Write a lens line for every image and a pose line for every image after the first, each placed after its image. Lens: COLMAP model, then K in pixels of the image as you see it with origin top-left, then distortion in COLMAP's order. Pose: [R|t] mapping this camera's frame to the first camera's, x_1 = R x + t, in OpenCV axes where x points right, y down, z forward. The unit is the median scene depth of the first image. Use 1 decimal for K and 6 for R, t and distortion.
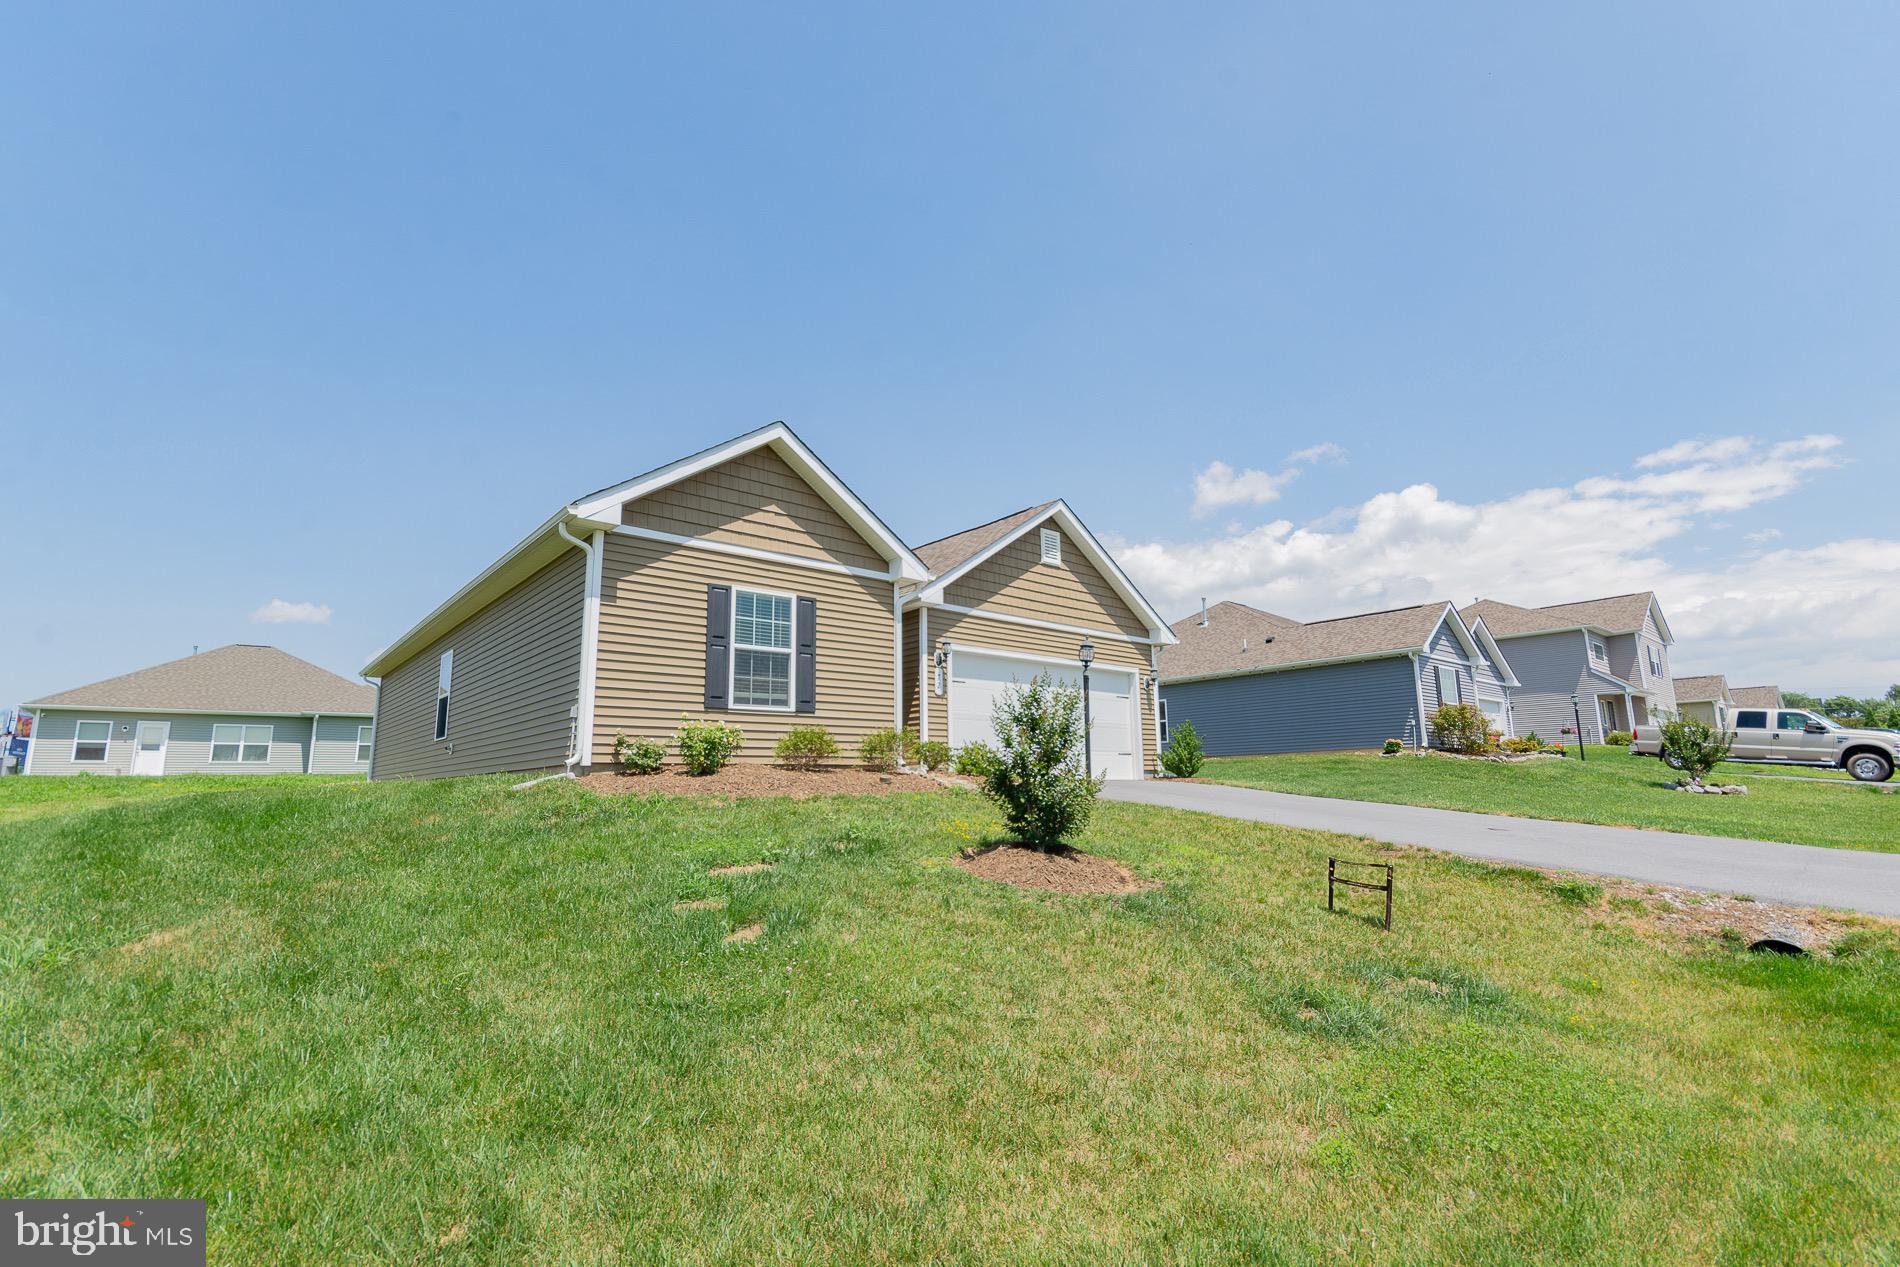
lens RADIAL K [[848.5, 0, 946.5], [0, 848.5, 638.1], [0, 0, 1]] dist [0.000793, -0.000027]
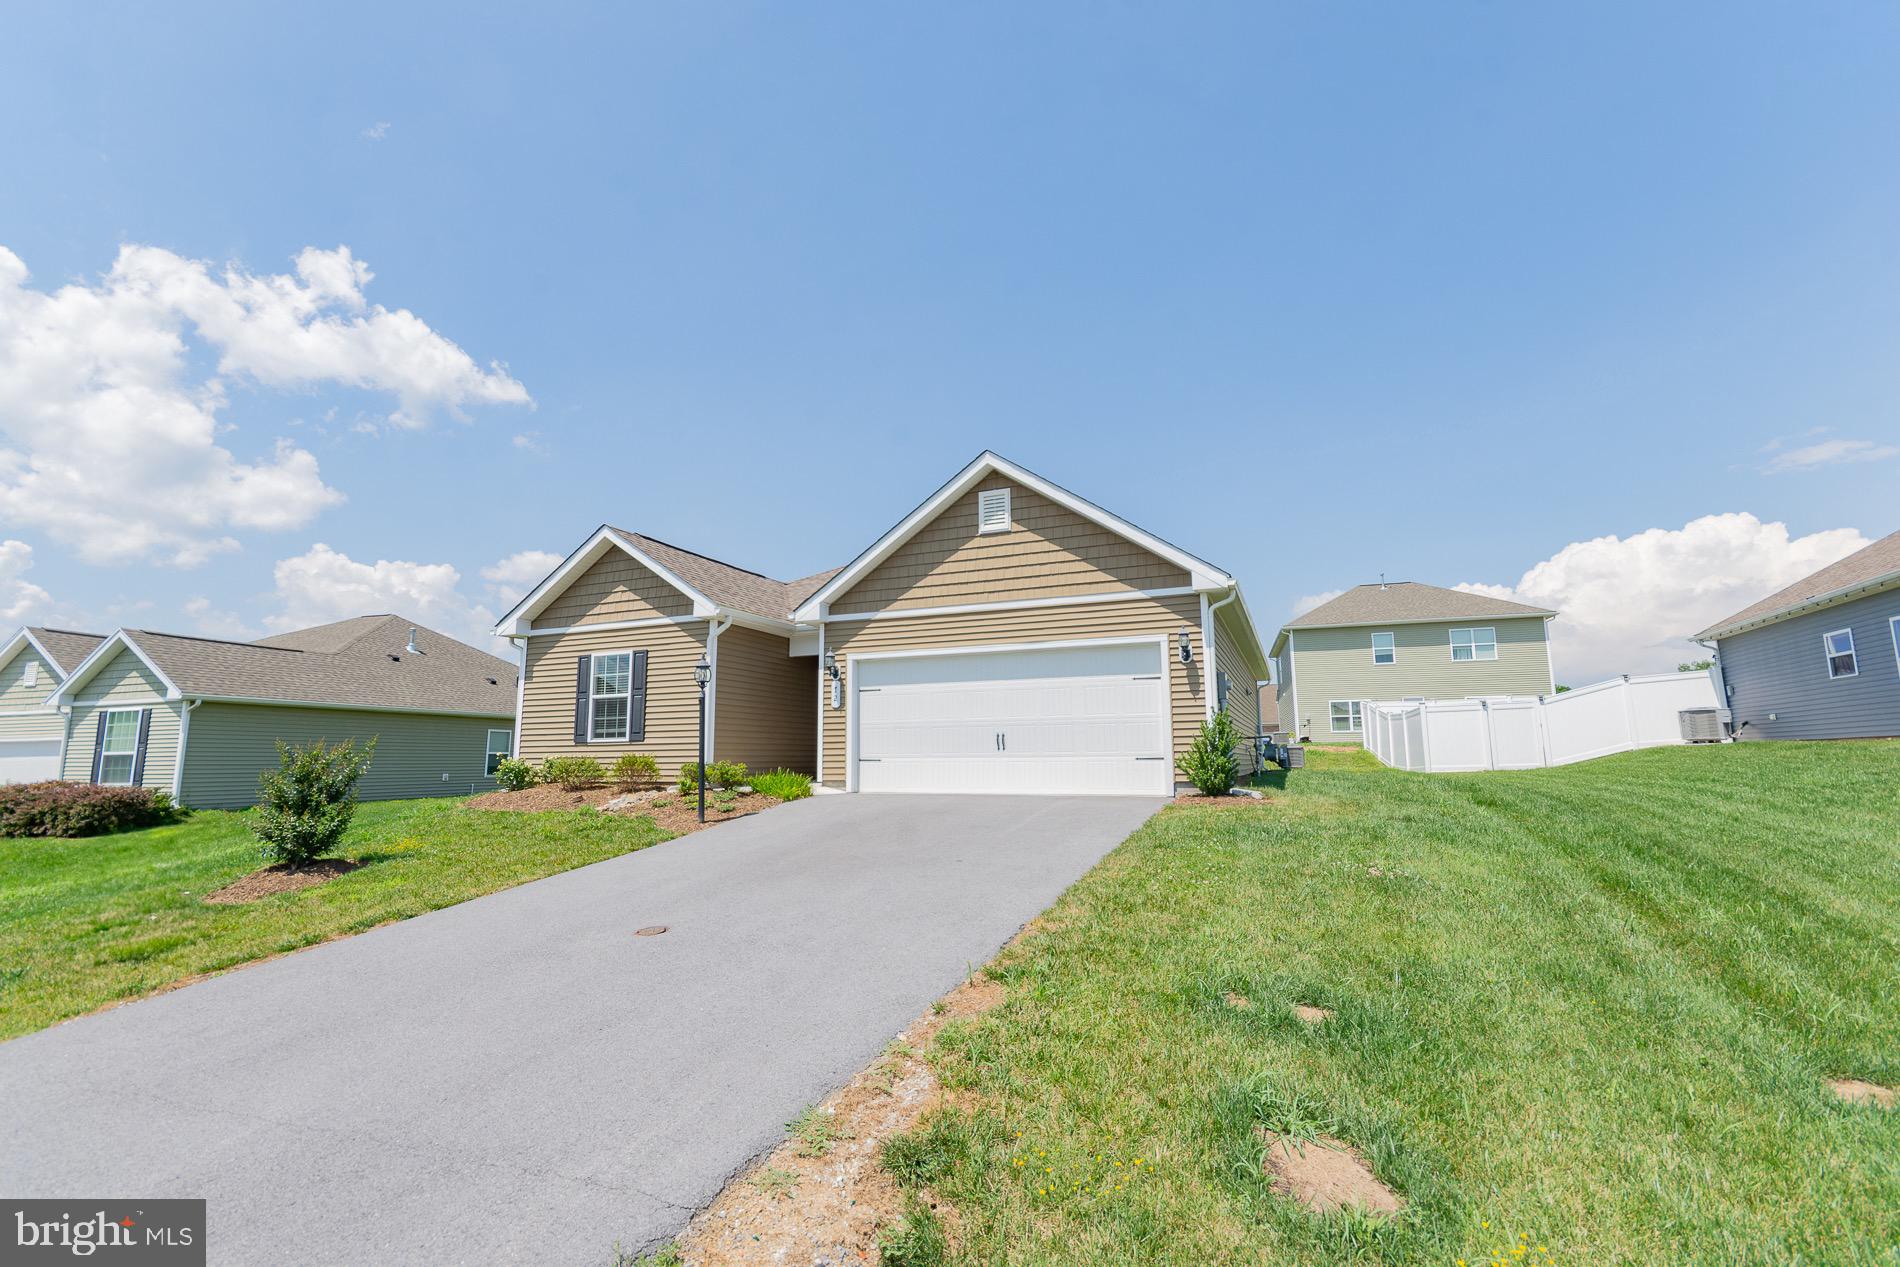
lens RADIAL K [[830.9, 0, 950.0], [0, 830.9, 633.5], [0, 0, 1]] dist [0.007648, -0.000085]
pose [[0.451376, -0.125362, -0.883484, 1.160985], [0.156701, 0.985832, -0.059825, 0.075201], [0.878467, -0.111439, 0.464626, 0.832320]]
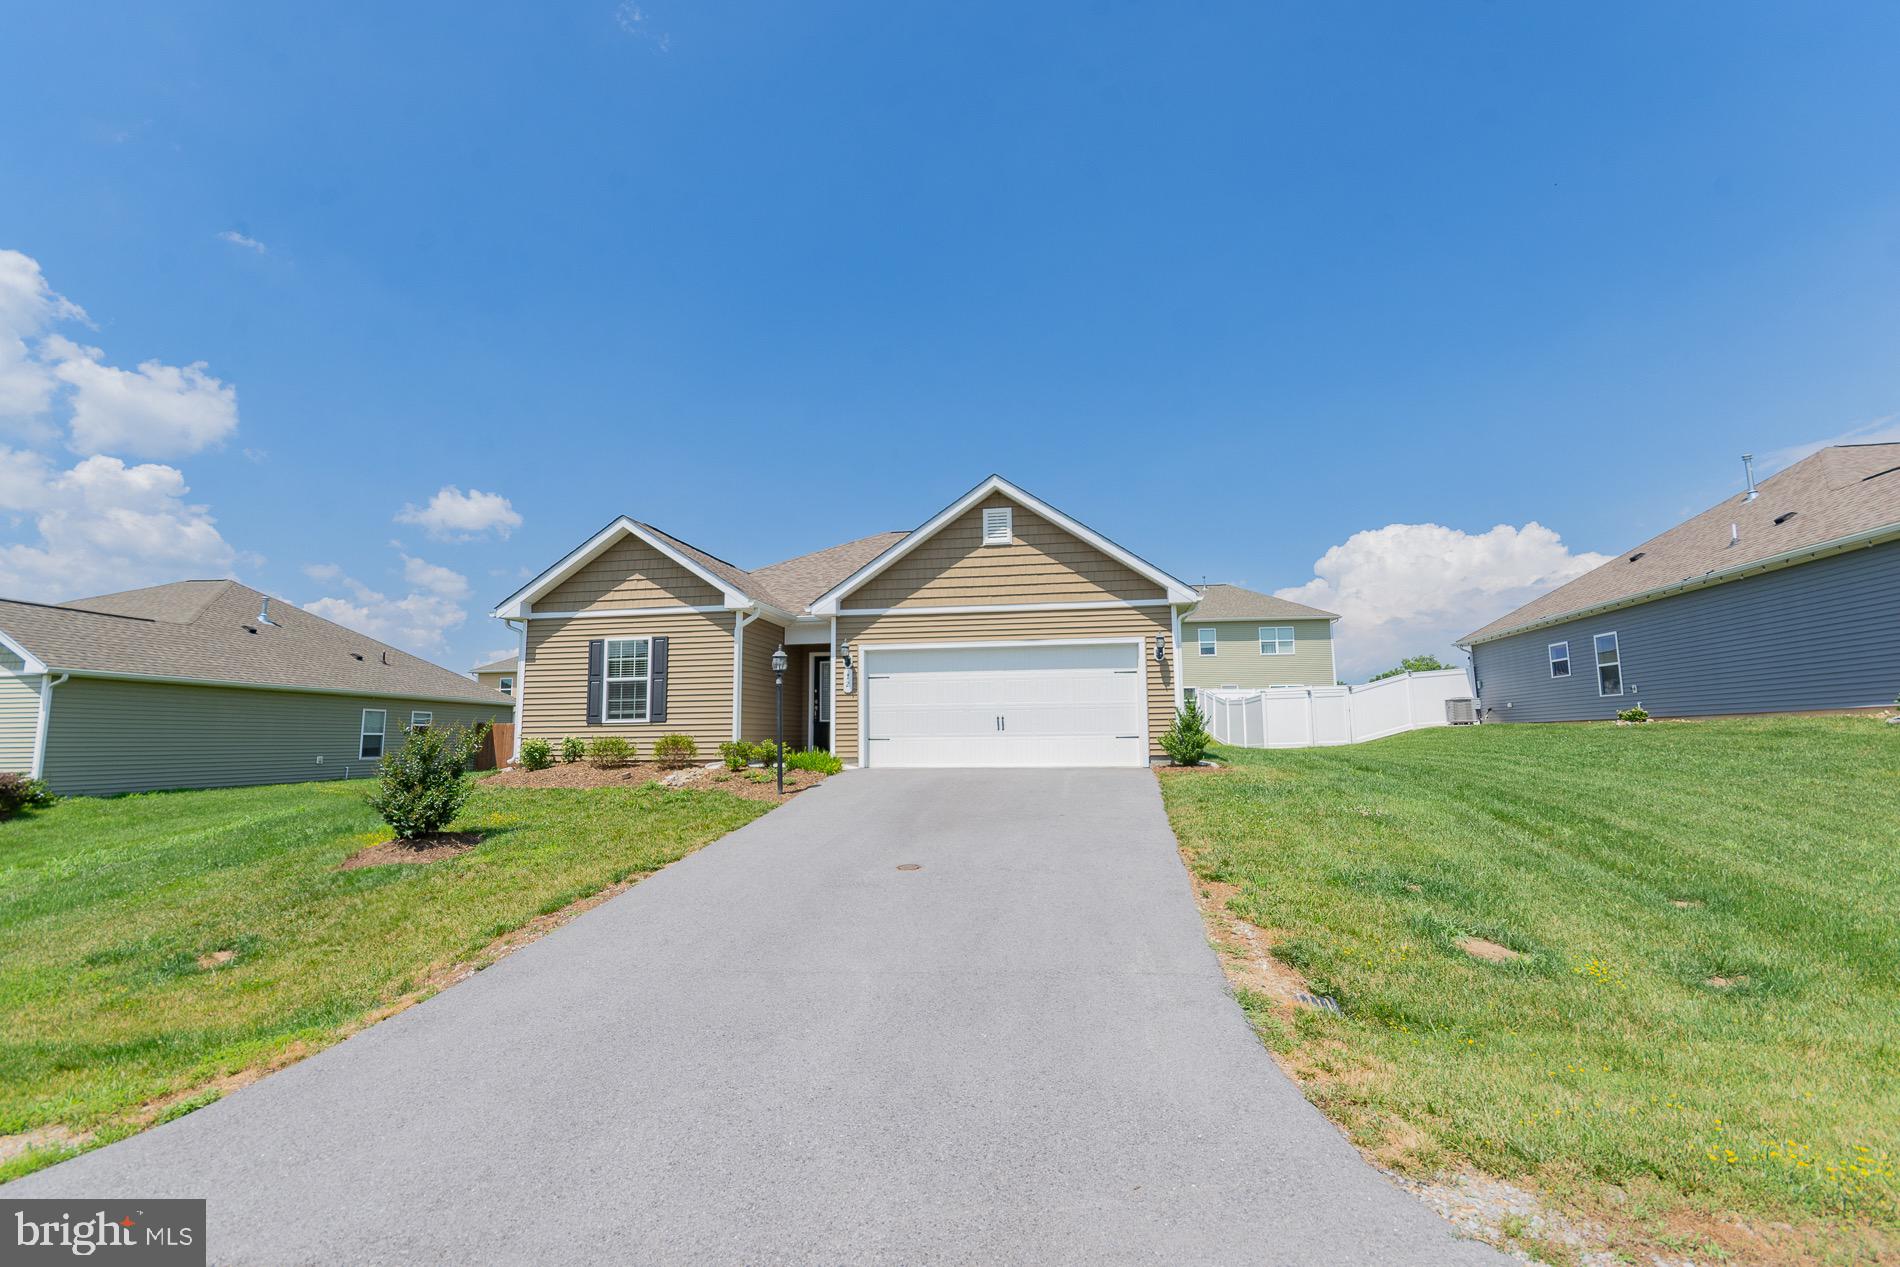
lens RADIAL K [[833.6, 0, 950.6], [0, 833.6, 637.0], [0, 0, 1]] dist [0.008314, -0.000086]
pose [[0.644442, -0.087038, -0.759683, 1.153065], [0.135027, 0.990841, 0.001022, 0.013710], [0.752636, -0.103236, 0.650293, 0.482351]]
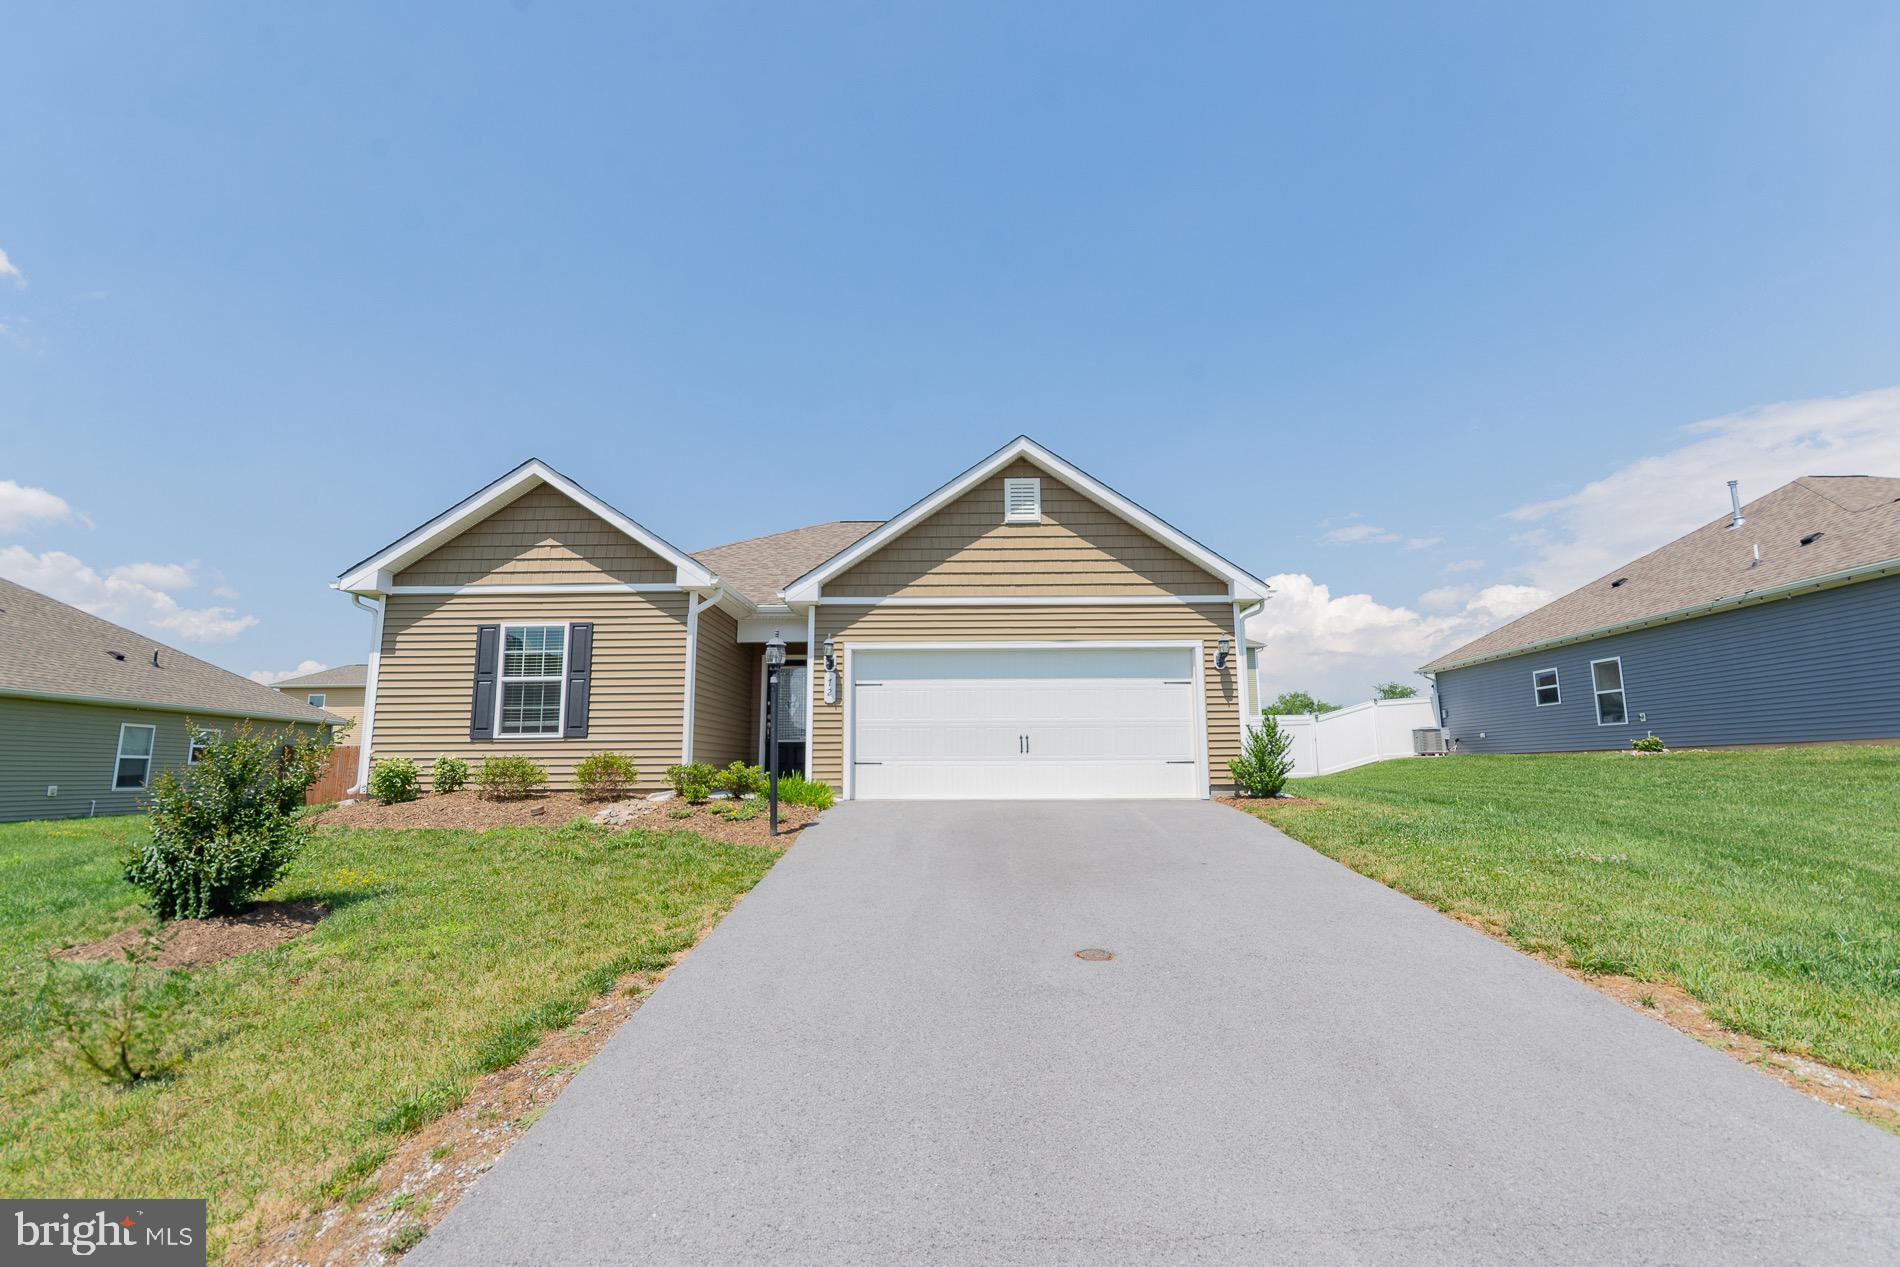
lens RADIAL K [[861.1, 0, 950.1], [0, 861.1, 636.0], [0, 0, 1]] dist [0.008590, -0.000743]
pose [[0.751800, -0.094410, -0.652598, 0.836782], [0.110576, 0.993733, -0.016377, 0.032826], [0.650054, -0.059849, 0.757527, 0.507455]]
